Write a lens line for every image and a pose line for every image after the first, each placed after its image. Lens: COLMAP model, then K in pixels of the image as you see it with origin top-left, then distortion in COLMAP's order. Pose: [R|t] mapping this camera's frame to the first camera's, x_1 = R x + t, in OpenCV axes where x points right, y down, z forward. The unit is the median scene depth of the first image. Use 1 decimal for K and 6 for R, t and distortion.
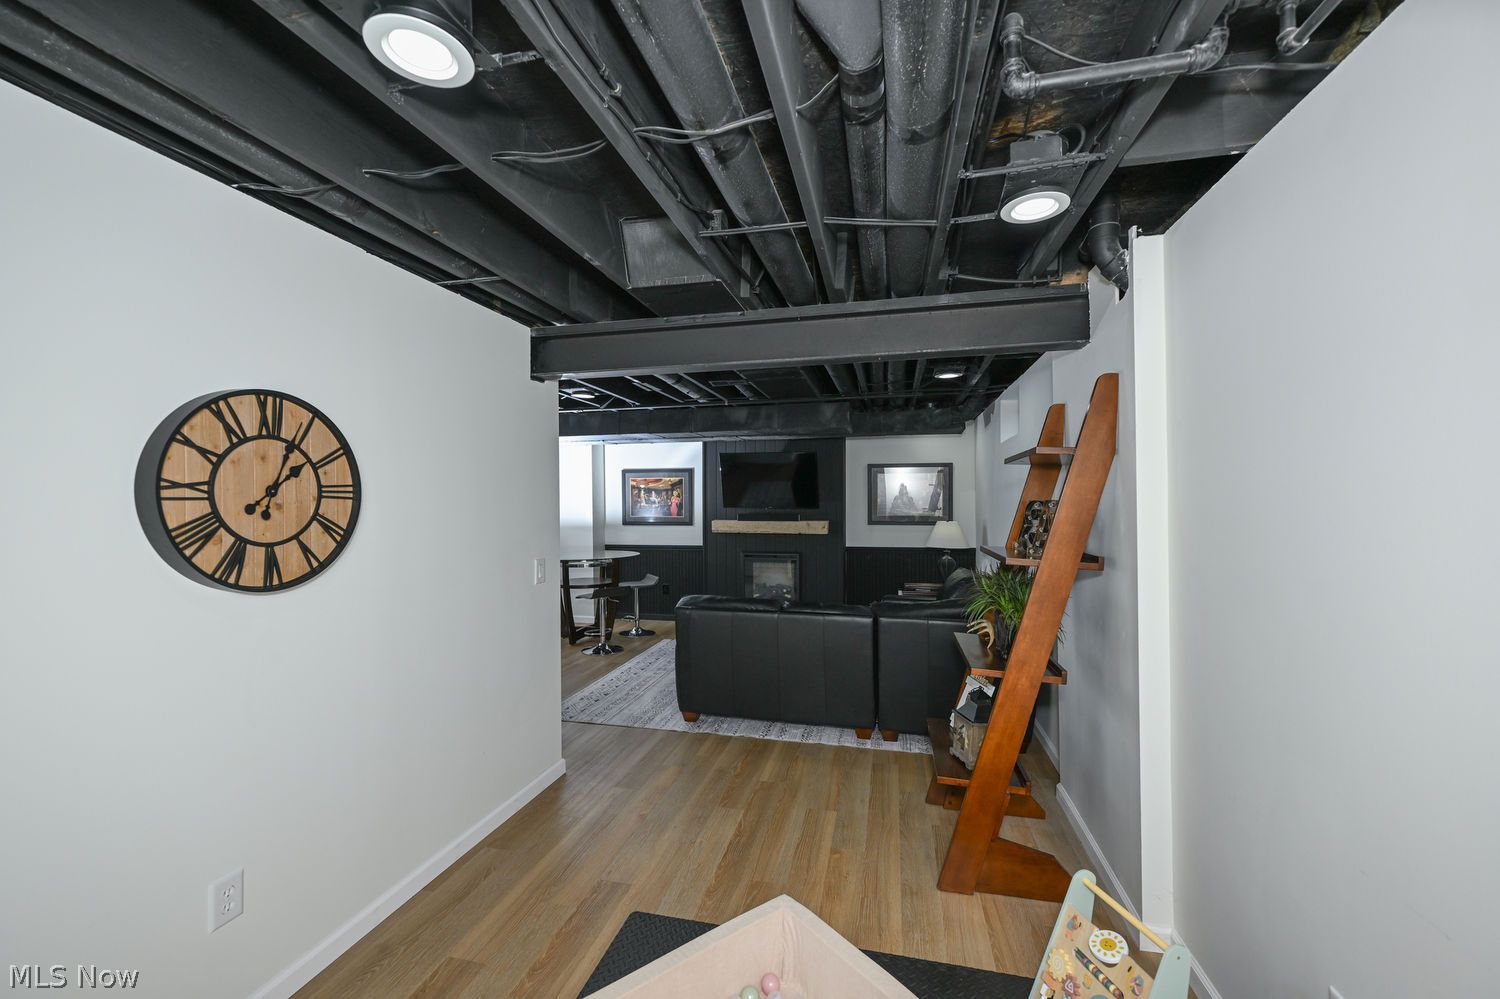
lens RADIAL K [[598.8, 0, 748.7], [0, 598.8, 499.8], [0, 0, 1]] dist [0.000446, -0.000635]
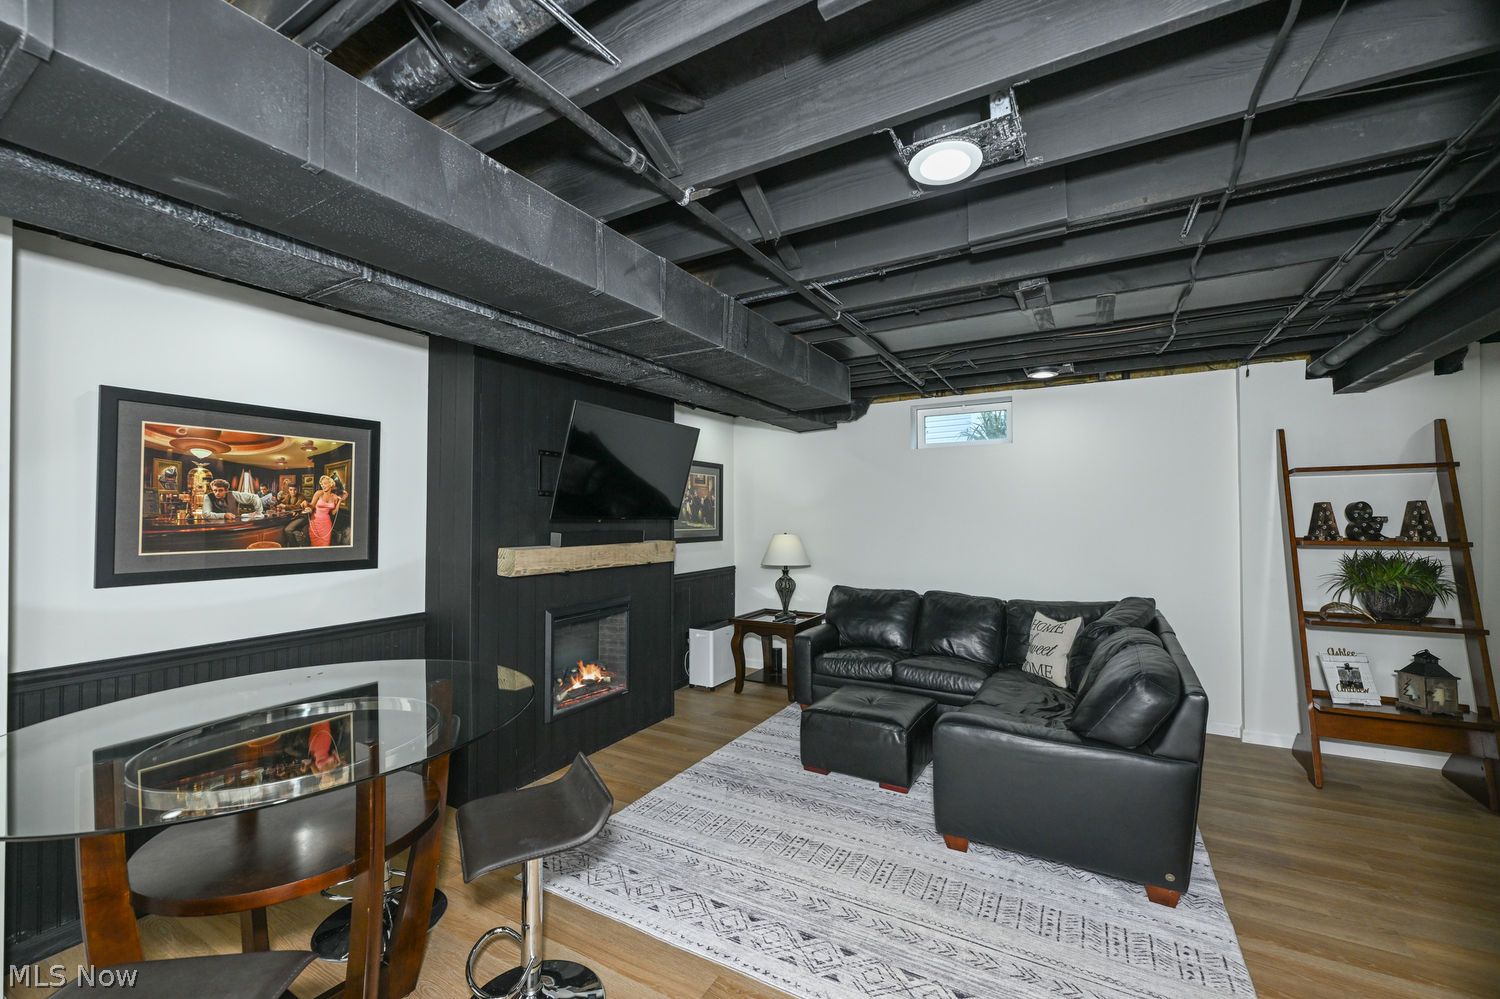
lens RADIAL K [[598.8, 0, 749.4], [0, 598.8, 500.5], [0, 0, 1]] dist [0.000446, -0.000635]
pose [[0.284382, 0.027740, 0.958310, -0.397963], [-0.003489, 0.999605, -0.027900, 0.009398], [-0.958705, 0.004590, 0.284366, 0.649540]]
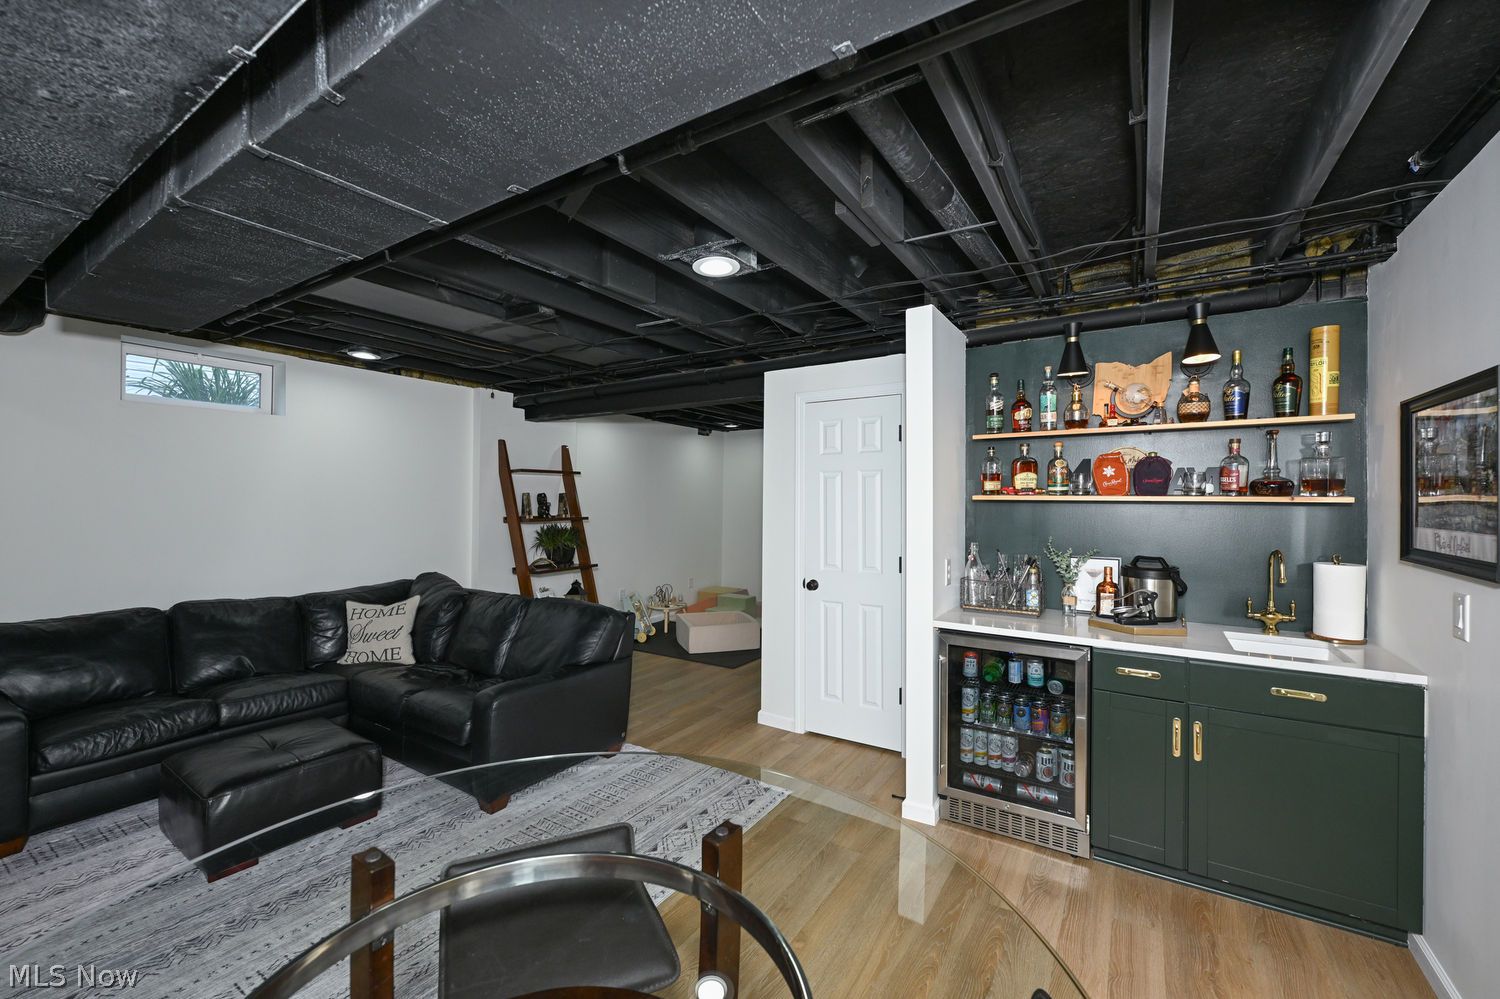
lens RADIAL K [[598.8, 0, 751.1], [0, 598.8, 502.1], [0, 0, 1]] dist [0.000446, -0.000635]
pose [[-0.940991, -0.002996, 0.338418, -0.303743], [-0.004849, 0.999978, -0.004632, 0.009111], [-0.338397, -0.006000, -0.940984, 0.926996]]
